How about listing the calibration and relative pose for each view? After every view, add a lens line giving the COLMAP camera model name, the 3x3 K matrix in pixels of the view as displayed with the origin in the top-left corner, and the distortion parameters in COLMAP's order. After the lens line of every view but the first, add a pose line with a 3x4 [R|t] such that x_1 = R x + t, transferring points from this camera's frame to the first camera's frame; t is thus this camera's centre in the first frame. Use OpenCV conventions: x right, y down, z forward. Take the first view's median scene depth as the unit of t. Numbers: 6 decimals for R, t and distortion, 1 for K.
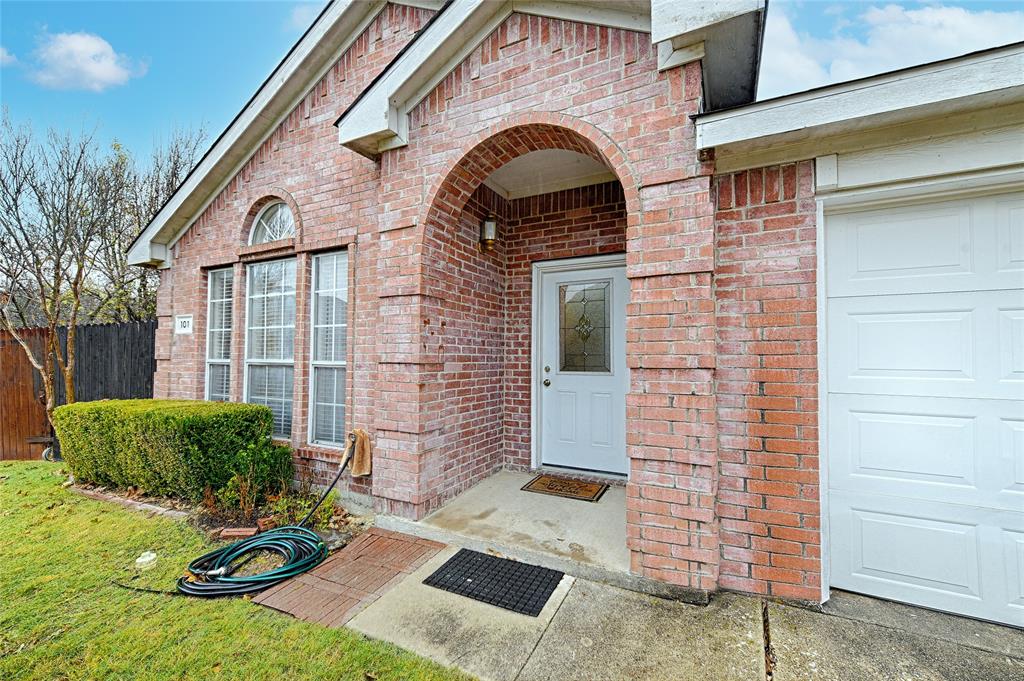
lens RADIAL K [[397.6, 0, 527.1], [0, 397.6, 346.6], [0, 0, 1]] dist [0.002211, 0.000080]
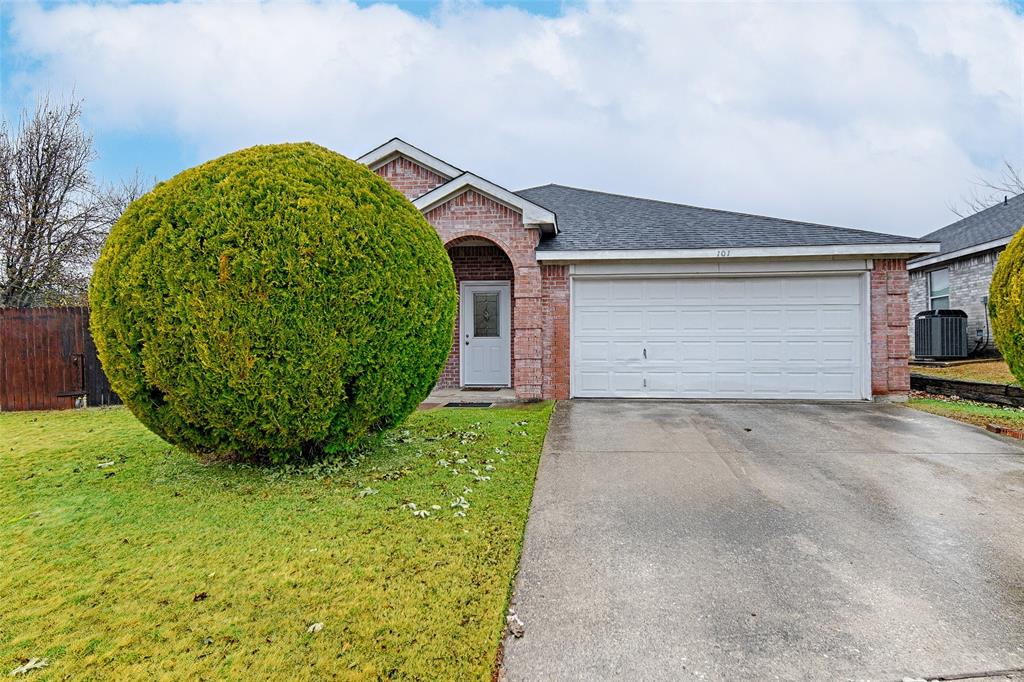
lens RADIAL K [[416.5, 0, 525.5], [0, 416.5, 336.6], [0, 0, 1]] dist [0.003042, -0.000006]
pose [[0.937508, 0.001846, 0.347959, -0.606071], [-0.001799, 0.999998, -0.000460, 0.094090], [-0.347959, -0.000195, 0.937510, -1.561389]]
